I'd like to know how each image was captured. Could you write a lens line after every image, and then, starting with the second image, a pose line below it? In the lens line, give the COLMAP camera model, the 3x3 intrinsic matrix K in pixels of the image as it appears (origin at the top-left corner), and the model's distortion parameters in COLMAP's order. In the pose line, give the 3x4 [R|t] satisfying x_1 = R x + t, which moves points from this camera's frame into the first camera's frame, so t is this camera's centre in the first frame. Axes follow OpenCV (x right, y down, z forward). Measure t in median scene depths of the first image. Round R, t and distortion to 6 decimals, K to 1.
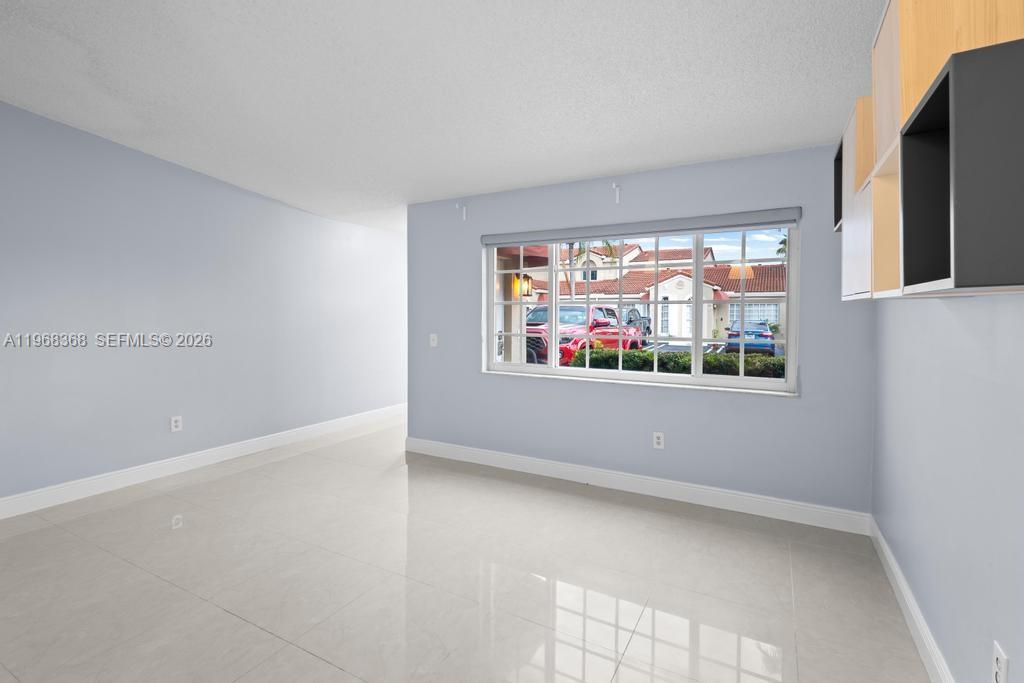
lens RADIAL K [[475.6, 0, 515.7], [0, 475.6, 326.8], [0, 0, 1]] dist [0.000076, 0.000381]
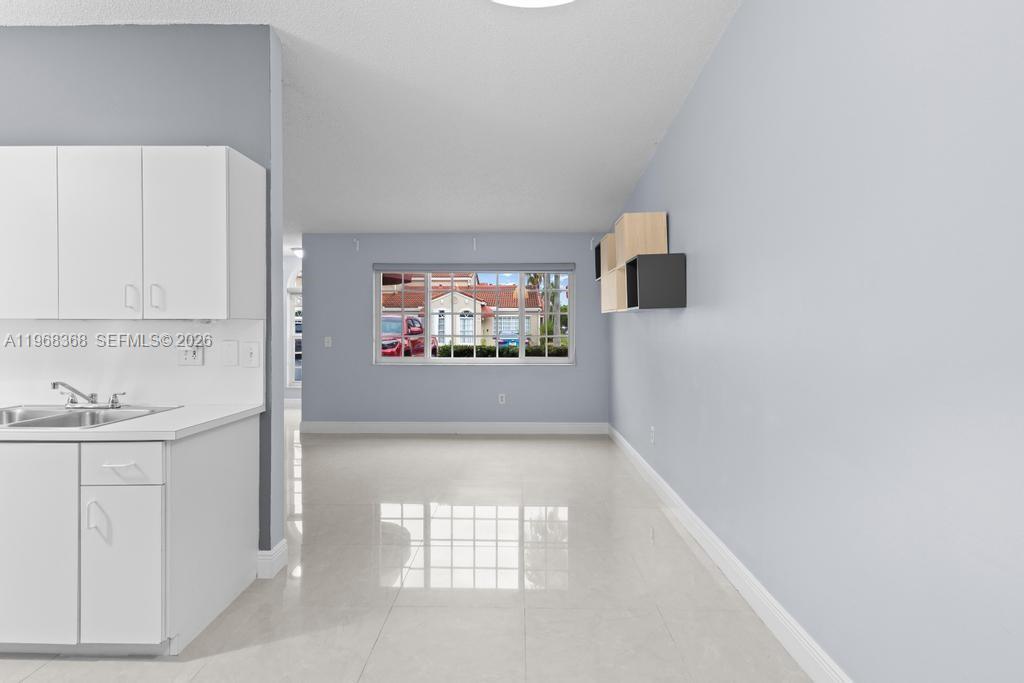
lens RADIAL K [[480.5, 0, 508.8], [0, 480.5, 331.4], [0, 0, 1]] dist [0.014787, -0.000018]
pose [[0.887630, -0.005725, 0.460523, -0.401917], [0.014321, 0.999782, -0.015173, 0.031851], [-0.460335, 0.020063, 0.887518, -0.437383]]
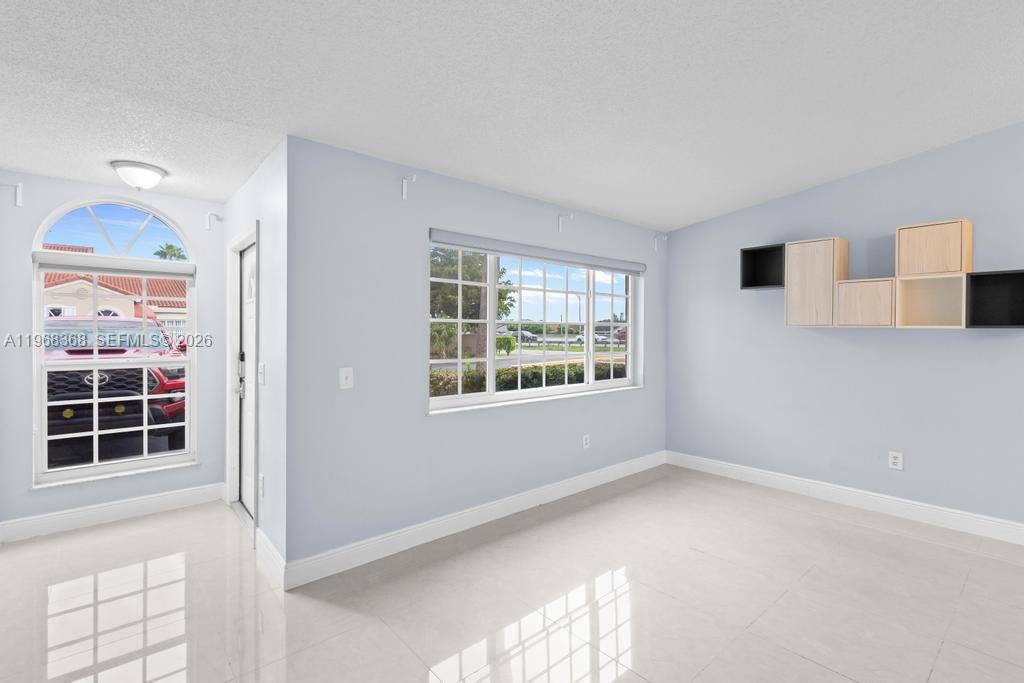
lens RADIAL K [[473.6, 0, 512.0], [0, 473.6, 341.5], [0, 0, 1]] dist [-0.000384, 0.000044]
pose [[0.340758, -0.019182, 0.939955, -0.795222], [0.026026, 0.999601, 0.010964, -0.023673], [-0.939791, 0.020727, 0.341122, 0.711602]]
